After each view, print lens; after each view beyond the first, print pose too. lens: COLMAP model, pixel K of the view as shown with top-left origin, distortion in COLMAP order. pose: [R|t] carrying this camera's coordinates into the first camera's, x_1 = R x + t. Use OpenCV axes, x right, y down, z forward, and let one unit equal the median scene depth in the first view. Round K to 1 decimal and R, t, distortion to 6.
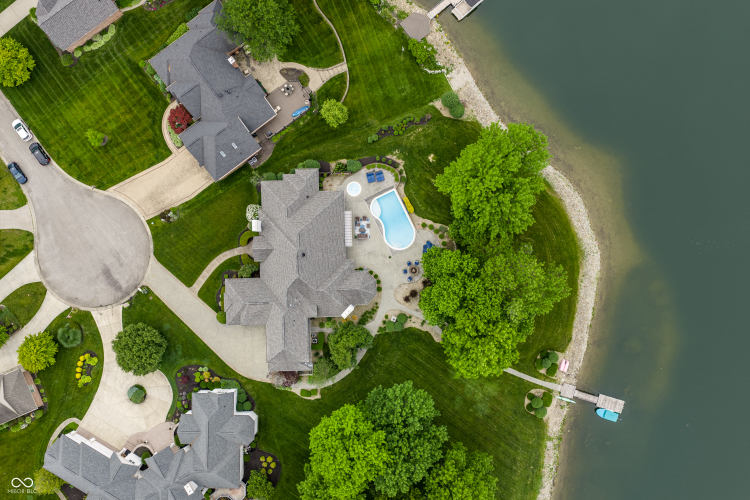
lens RADIAL K [[625.8, 0, 375.0], [0, 625.8, 250.0], [0, 0, 1]] dist [0.002864, 0.001219]
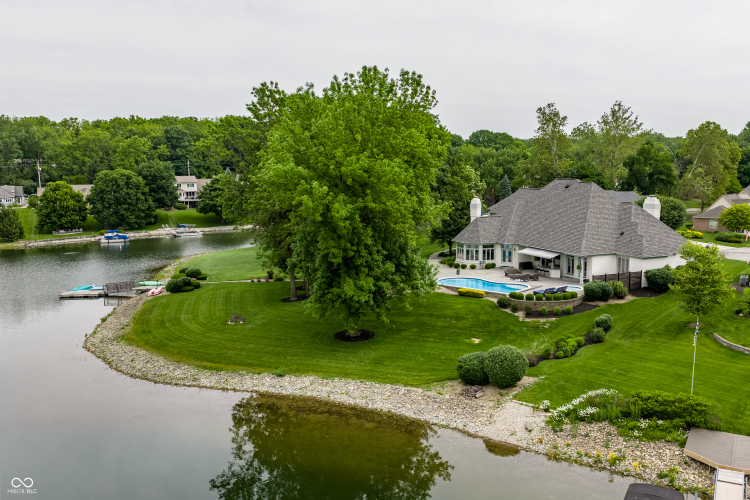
lens RADIAL K [[670.7, 0, 401.1], [0, 670.7, 252.4], [0, 0, 1]] dist [0.004905, -0.003147]
pose [[-0.924360, 0.064225, -0.376076, 0.330663], [-0.381135, -0.111101, 0.917820, -0.587233], [0.017165, 0.991732, 0.127175, 0.882280]]
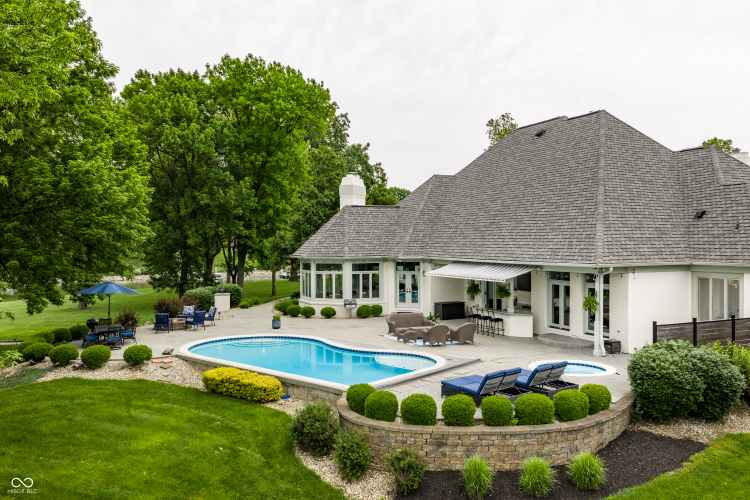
lens RADIAL K [[625.8, 0, 375.0], [0, 625.8, 250.0], [0, 0, 1]] dist [0.002864, 0.001219]
pose [[-0.922030, 0.017696, -0.386713, 0.084316], [-0.386861, -0.005740, 0.922120, -0.237633], [0.014098, 0.999827, 0.012138, 0.957207]]
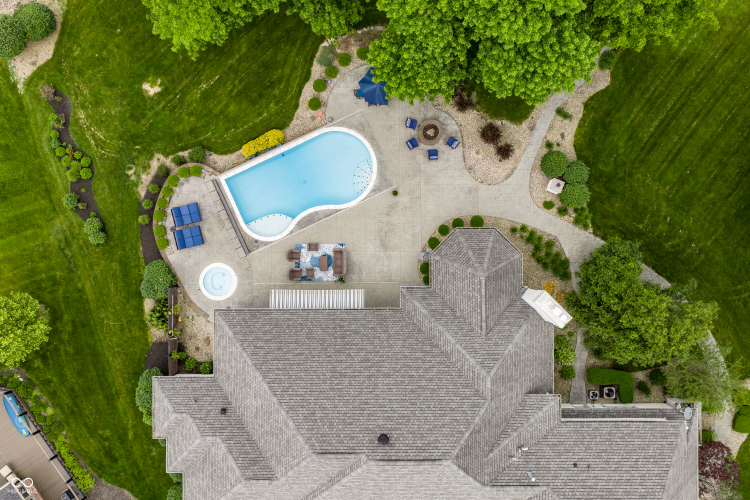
lens RADIAL K [[625.8, 0, 375.0], [0, 625.8, 250.0], [0, 0, 1]] dist [0.002864, 0.001219]
pose [[0.022167, -0.999698, 0.010589, -0.015815], [0.999711, 0.022067, -0.009489, 0.003493], [0.009253, 0.010796, 0.999899, 0.606906]]
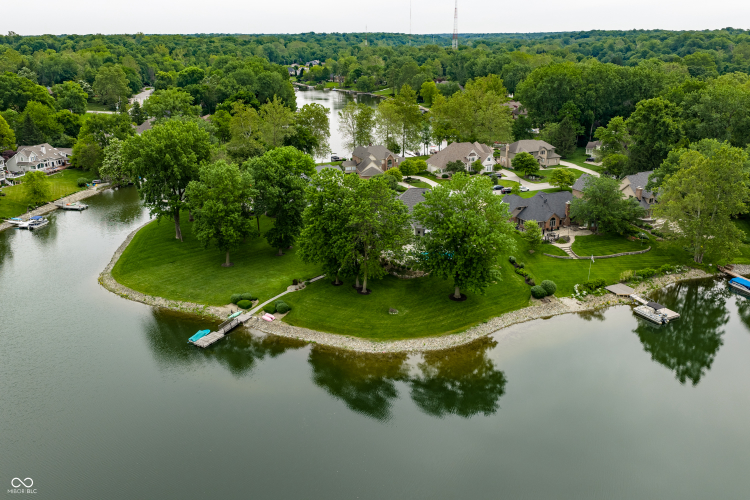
lens RADIAL K [[625.8, 0, 375.0], [0, 625.8, 250.0], [0, 0, 1]] dist [0.002864, 0.001219]
pose [[-0.227448, 0.325612, -0.917739, 1.137427], [-0.973709, -0.063869, 0.218659, -0.183422], [0.012583, 0.943344, 0.331578, 0.590659]]
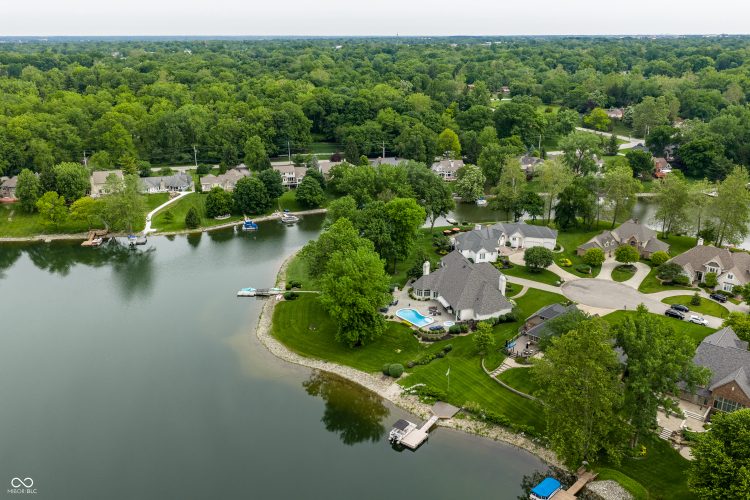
lens RADIAL K [[625.8, 0, 375.0], [0, 625.8, 250.0], [0, 0, 1]] dist [0.002864, 0.001219]
pose [[-0.975046, 0.082192, -0.206226, 0.382626], [-0.221713, -0.313151, 0.923461, -1.243554], [0.011321, 0.946140, 0.323560, 0.411559]]
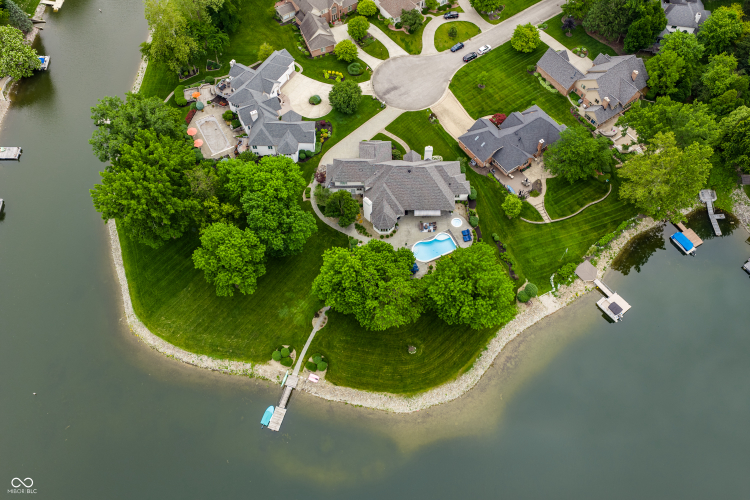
lens RADIAL K [[625.8, 0, 375.0], [0, 625.8, 250.0], [0, 0, 1]] dist [0.002864, 0.001219]
pose [[-0.020298, 0.868752, -0.494832, 0.681887], [-0.999742, -0.012606, 0.018878, 0.051501], [0.010162, 0.495088, 0.868784, -0.138407]]
